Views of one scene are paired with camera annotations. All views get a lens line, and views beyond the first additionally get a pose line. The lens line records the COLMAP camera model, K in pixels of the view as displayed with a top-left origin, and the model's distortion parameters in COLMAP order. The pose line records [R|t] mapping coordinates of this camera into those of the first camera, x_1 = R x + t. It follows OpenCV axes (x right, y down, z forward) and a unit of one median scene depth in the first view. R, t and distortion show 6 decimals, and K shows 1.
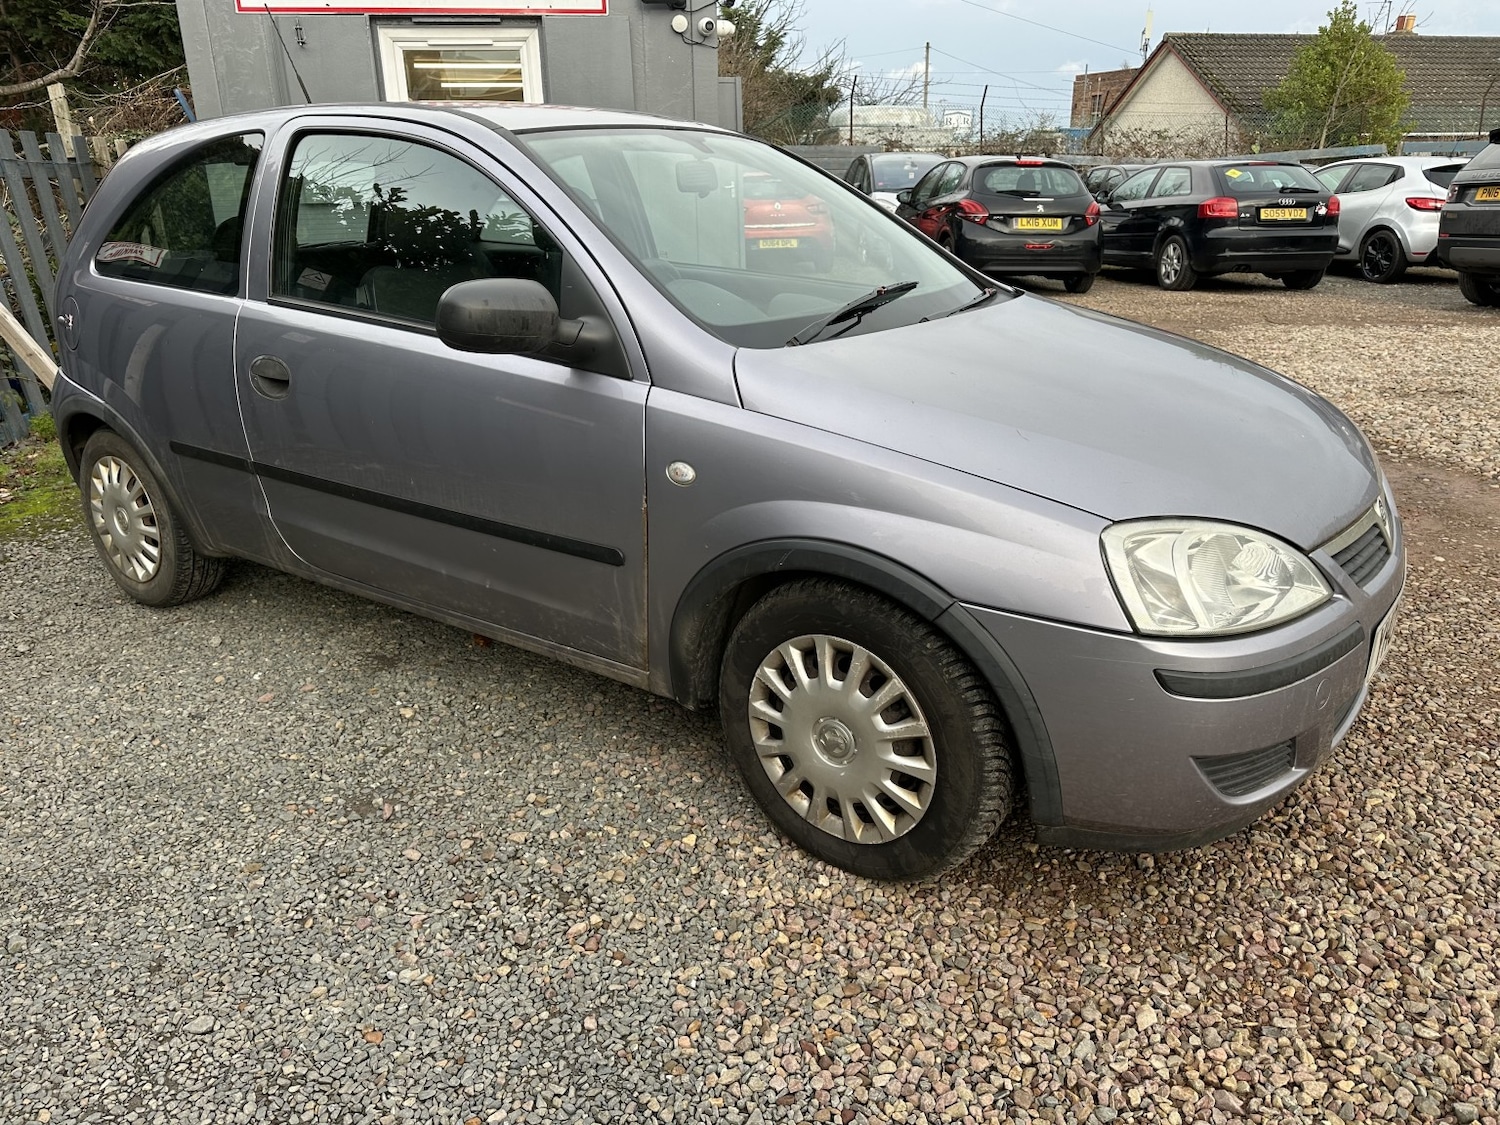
lens RADIAL K [[1072.8, 0, 741.0], [0, 1072.8, 563.4], [0, 0, 1]] dist [0.045792, -0.059999]
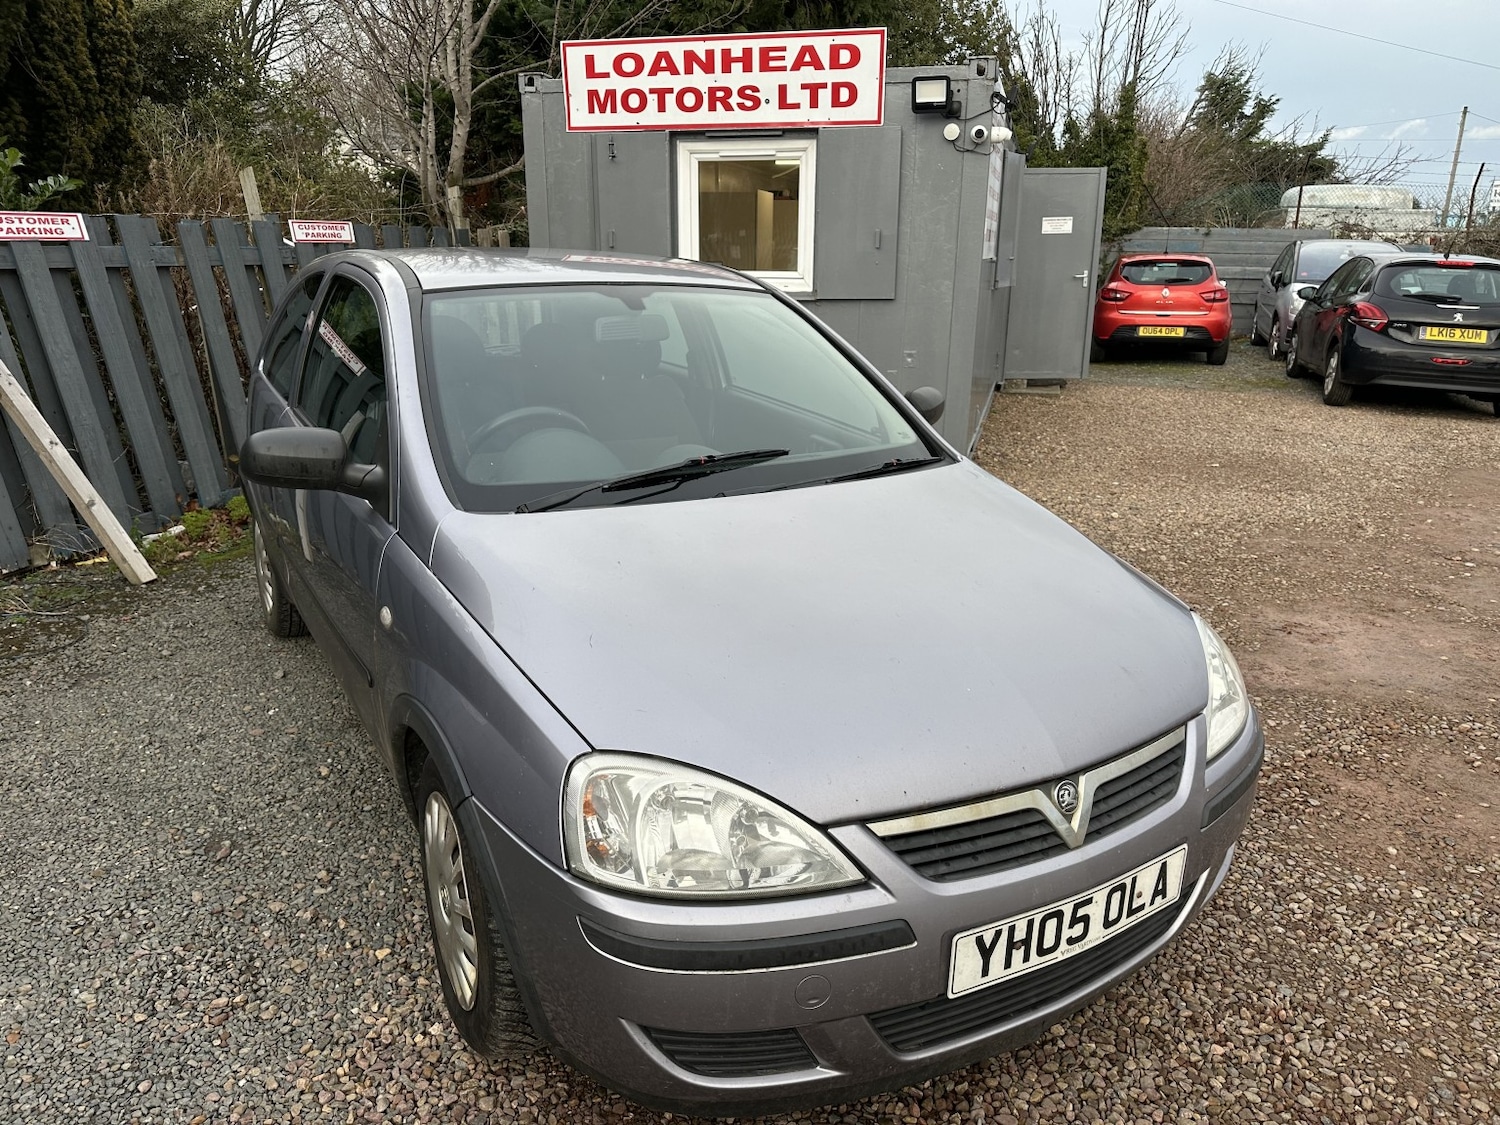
lens RADIAL K [[1075.2, 0, 733.0], [0, 1075.2, 559.6], [0, 0, 1]] dist [0.026238, -0.033047]
pose [[0.906702, 0.140946, -0.397525, 0.521007], [-0.162794, 0.986424, -0.021567, -0.132171], [0.389089, 0.084269, 0.917338, 0.091003]]
